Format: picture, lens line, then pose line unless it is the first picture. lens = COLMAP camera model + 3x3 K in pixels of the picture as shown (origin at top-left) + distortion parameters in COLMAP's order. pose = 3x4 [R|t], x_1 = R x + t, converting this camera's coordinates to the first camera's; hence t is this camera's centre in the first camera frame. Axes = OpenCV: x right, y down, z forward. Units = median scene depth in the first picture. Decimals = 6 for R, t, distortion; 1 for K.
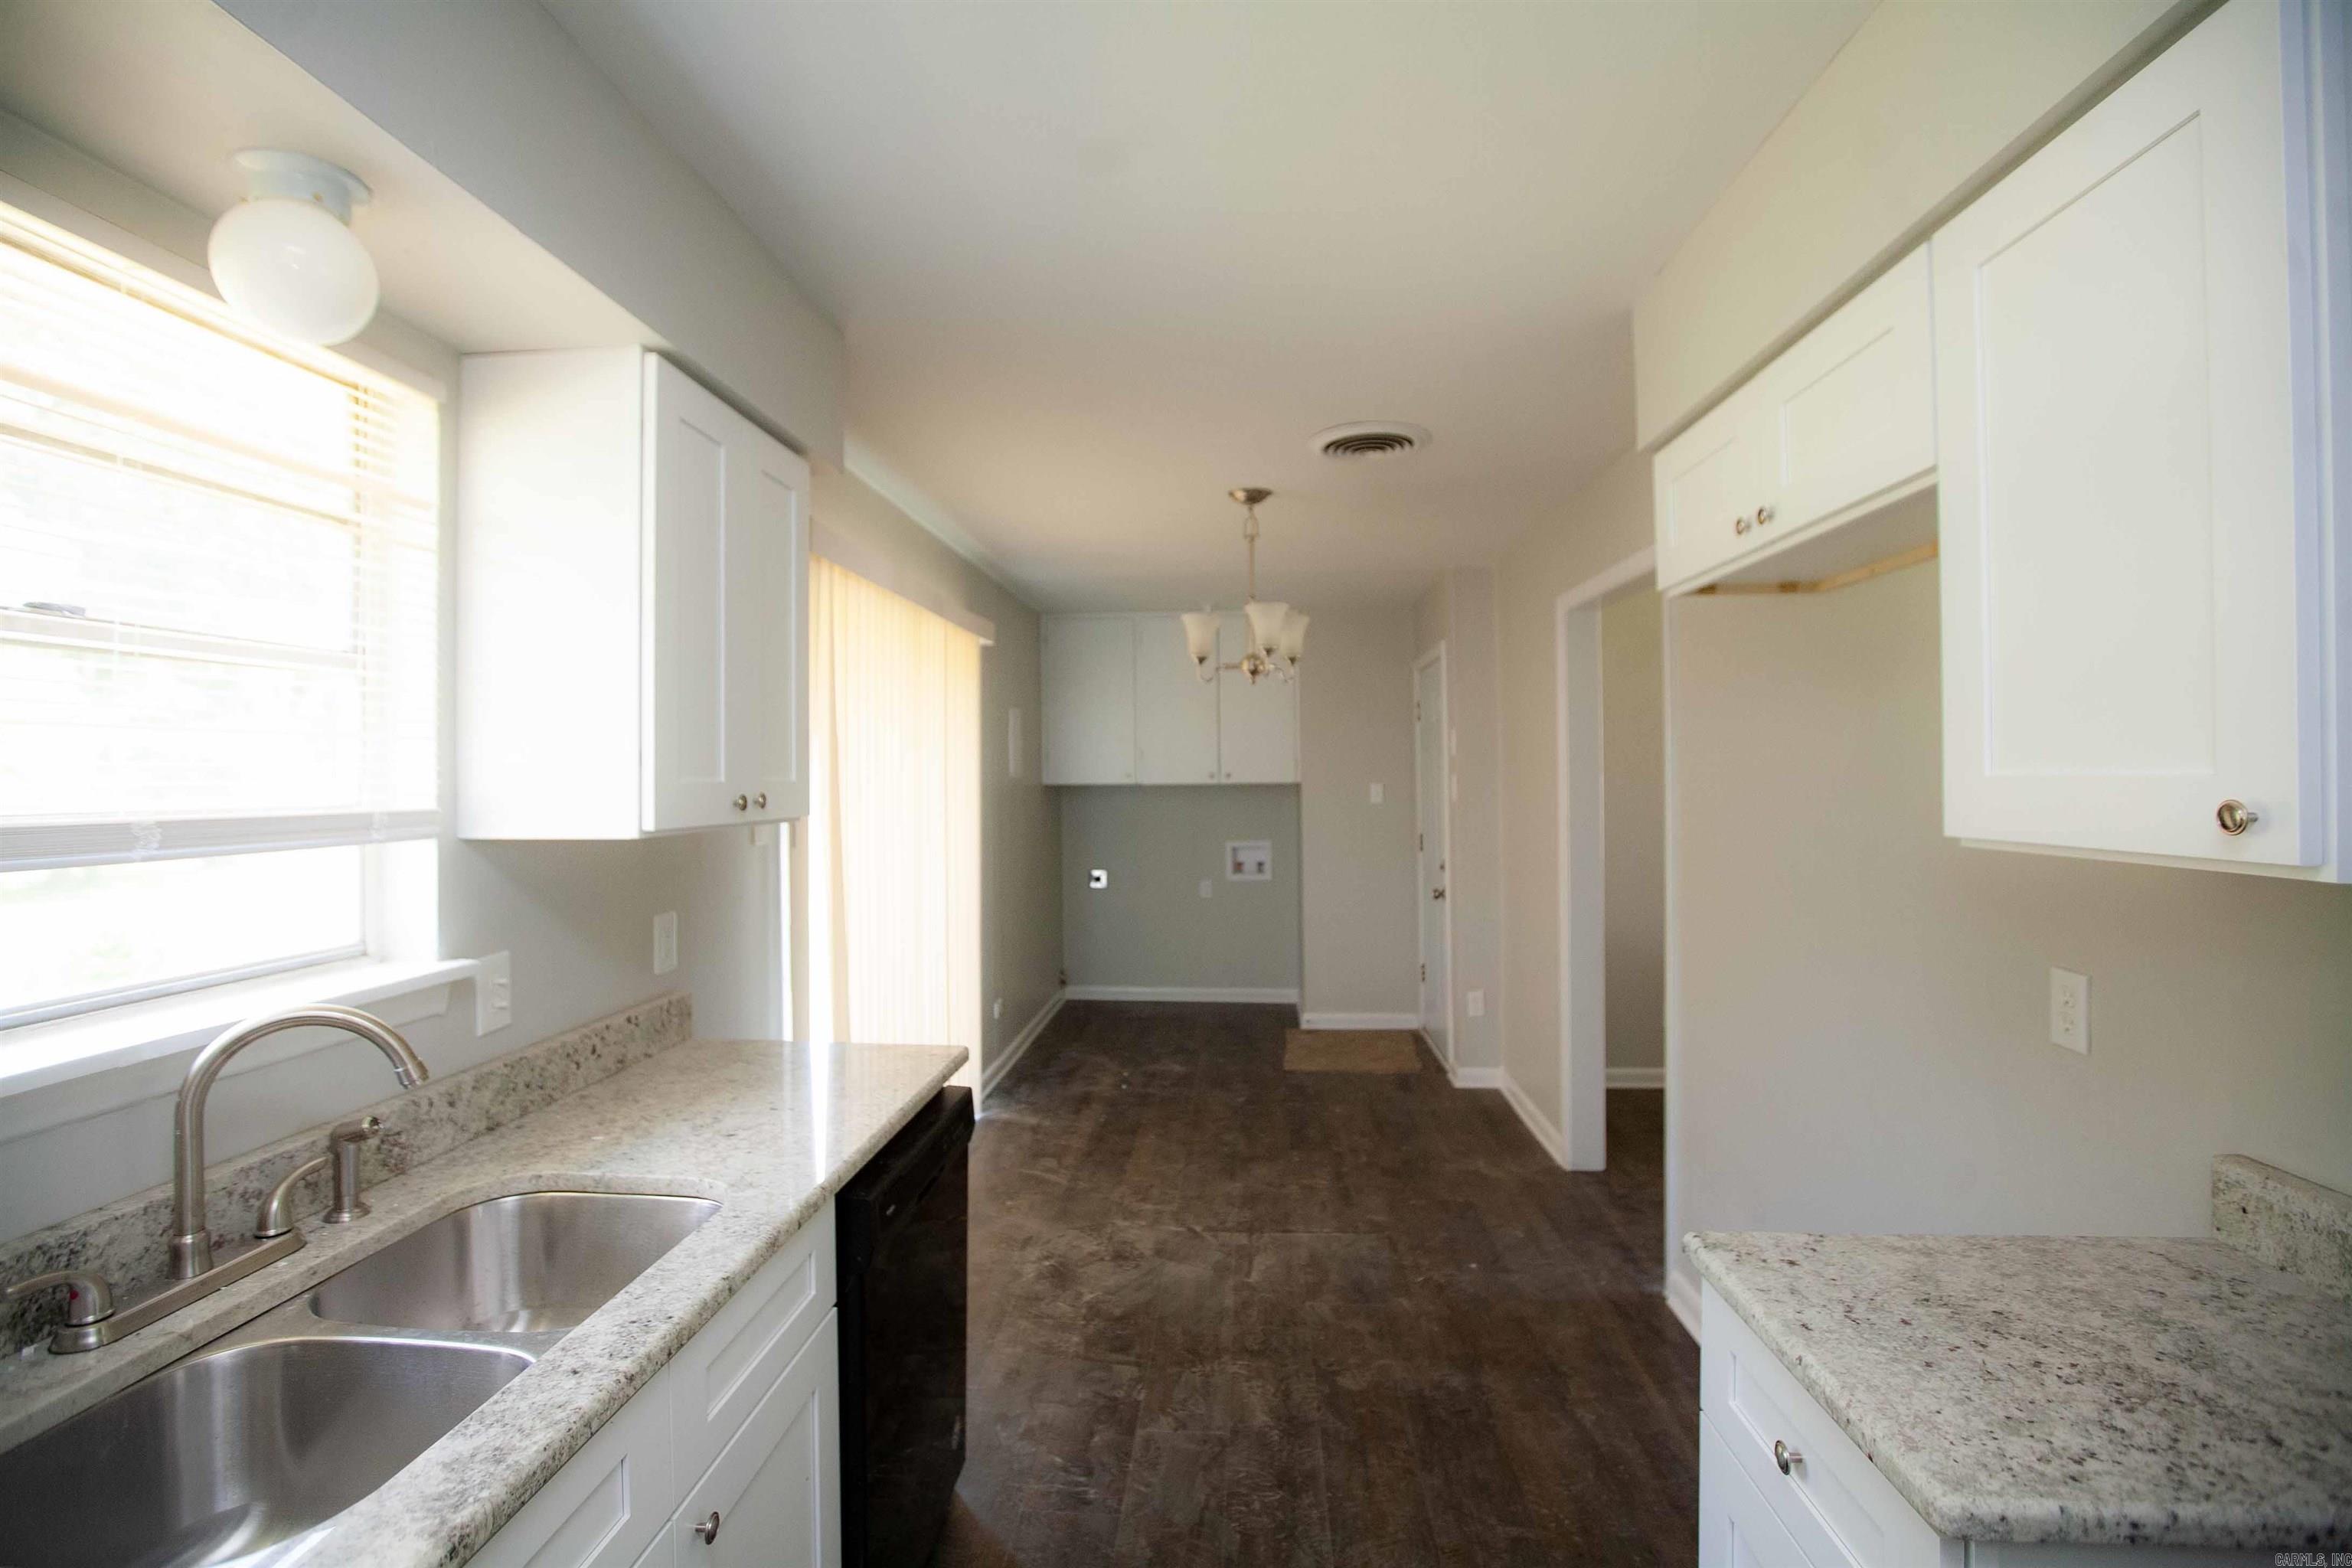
lens RADIAL K [[1071.3, 0, 1162.1], [0, 1071.3, 767.3], [0, 0, 1]] dist [-0.001690, 0.000028]
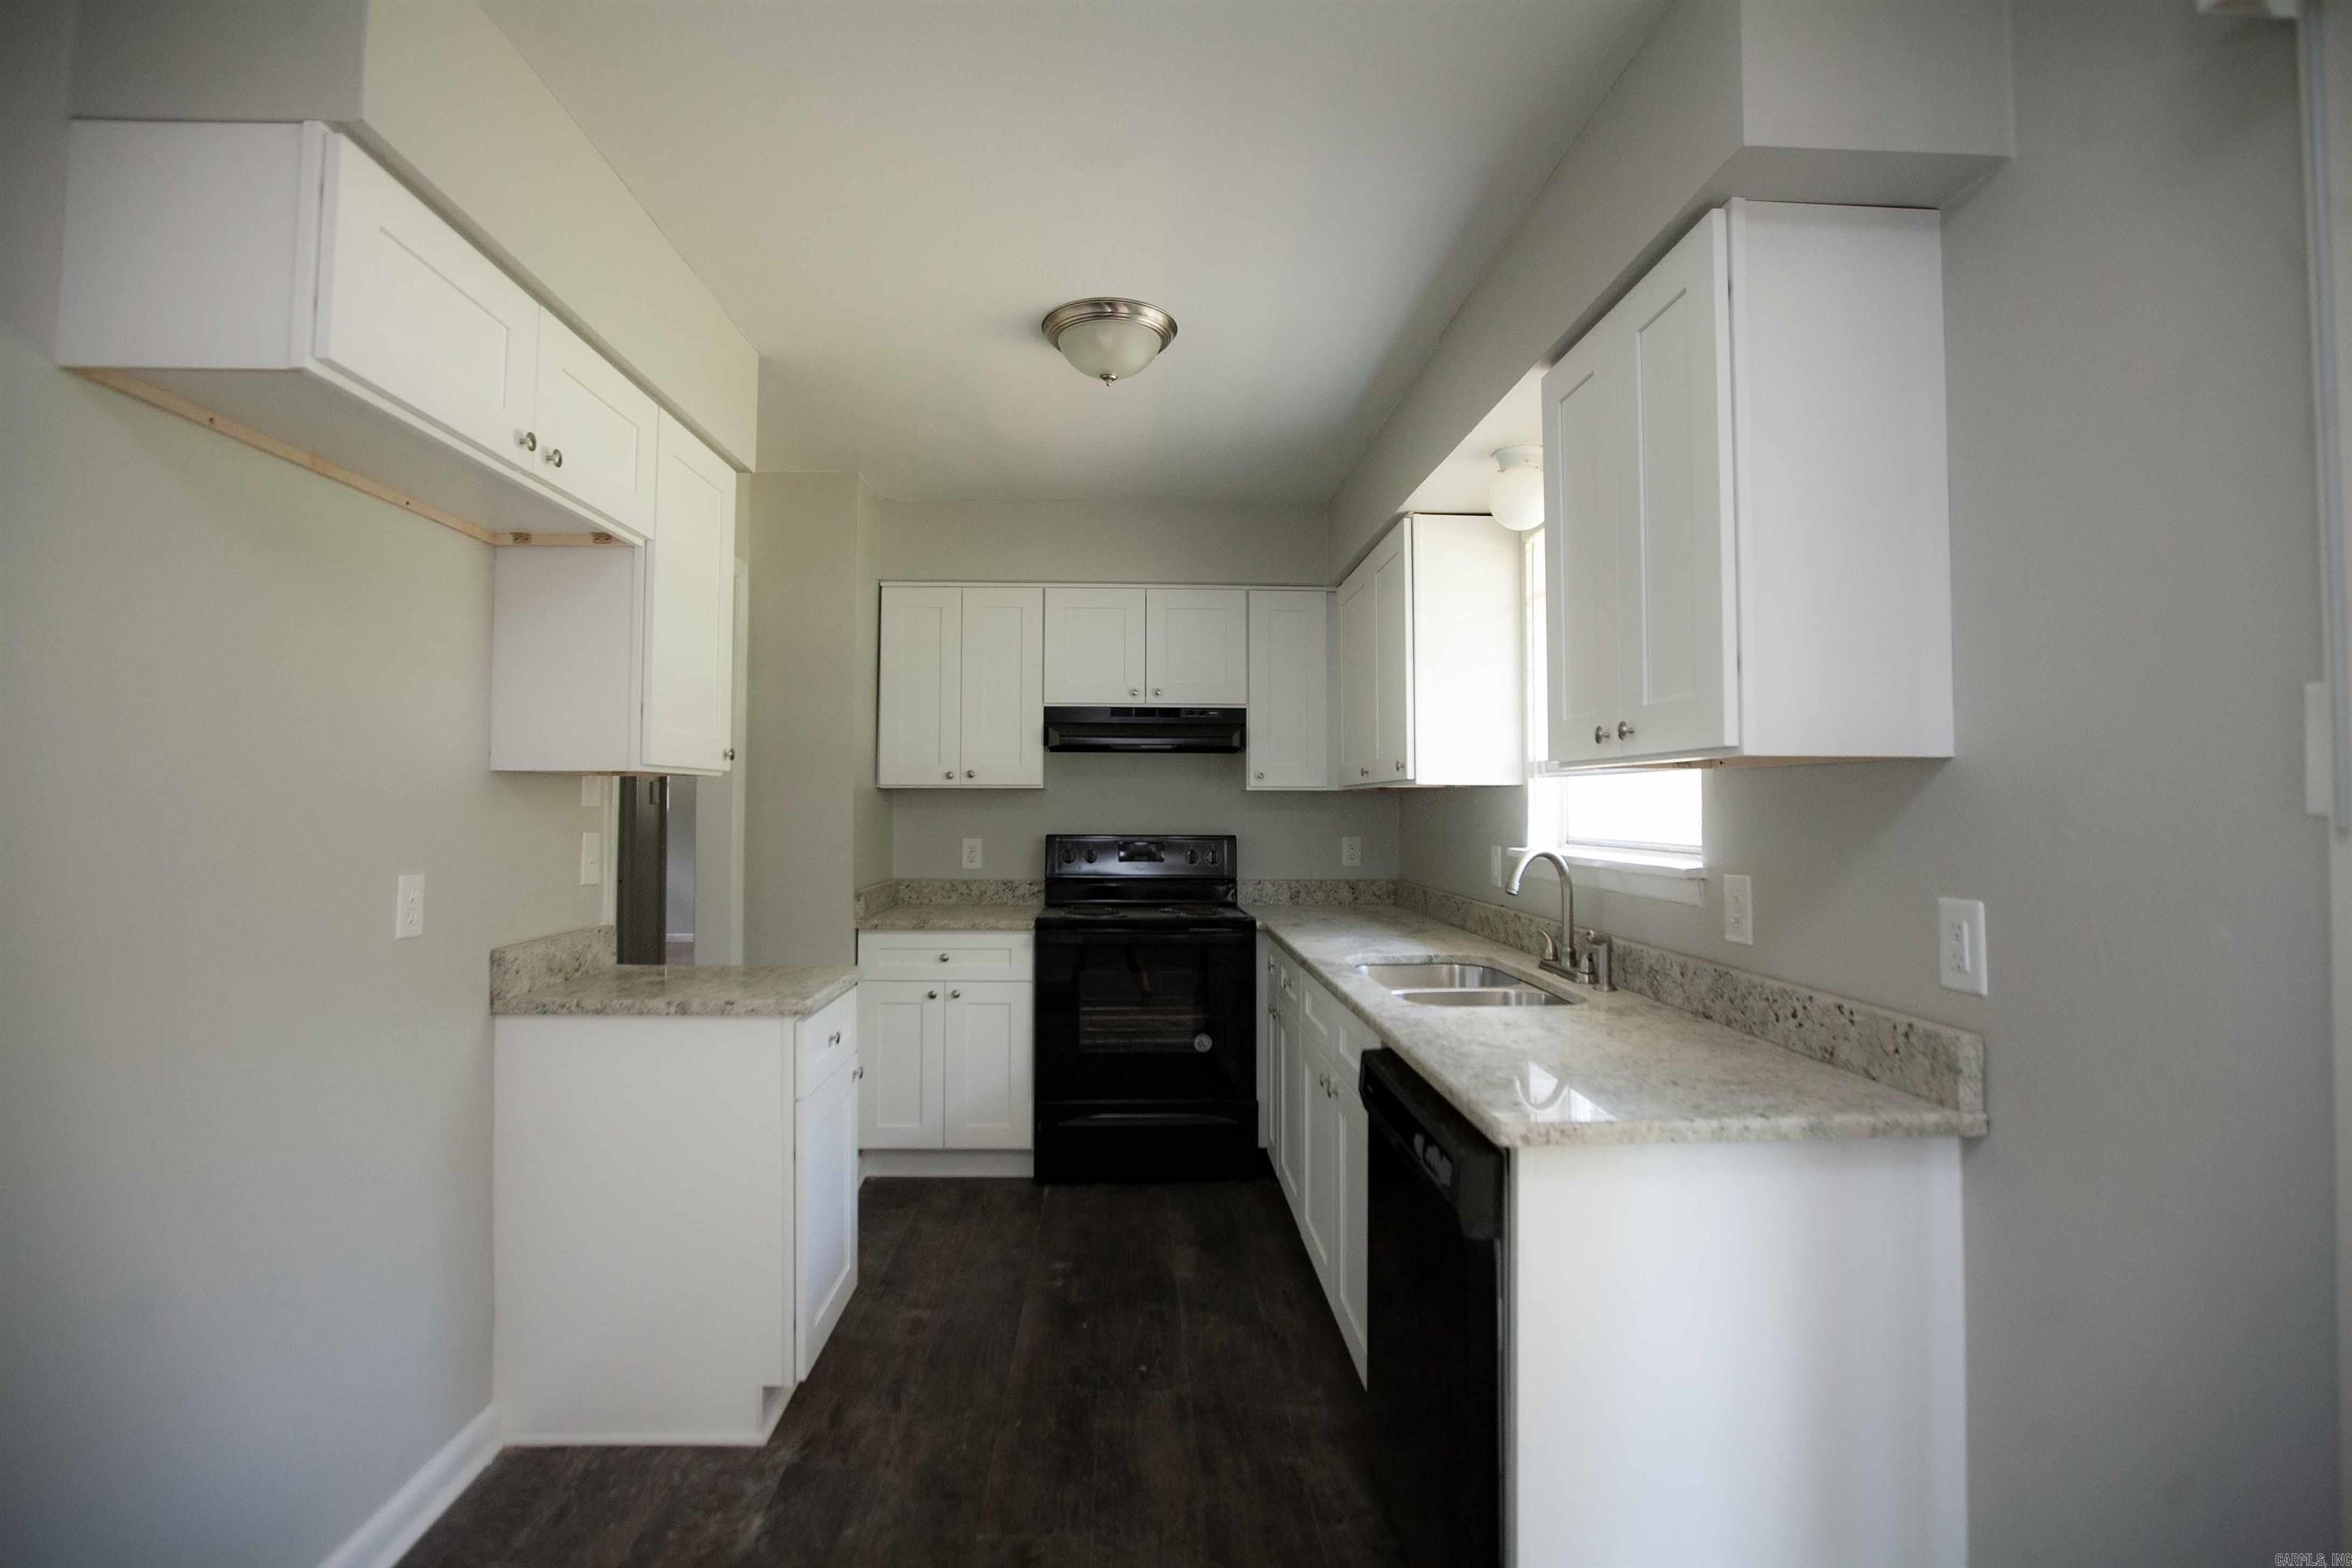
lens RADIAL K [[1071.3, 0, 1178.0], [0, 1071.3, 775.3], [0, 0, 1]] dist [-0.001690, 0.000028]
pose [[-0.990749, 0.001162, -0.135706, 0.108780], [0.005931, 0.999379, -0.034738, 0.107203], [0.135581, -0.035222, -0.990140, 2.059777]]
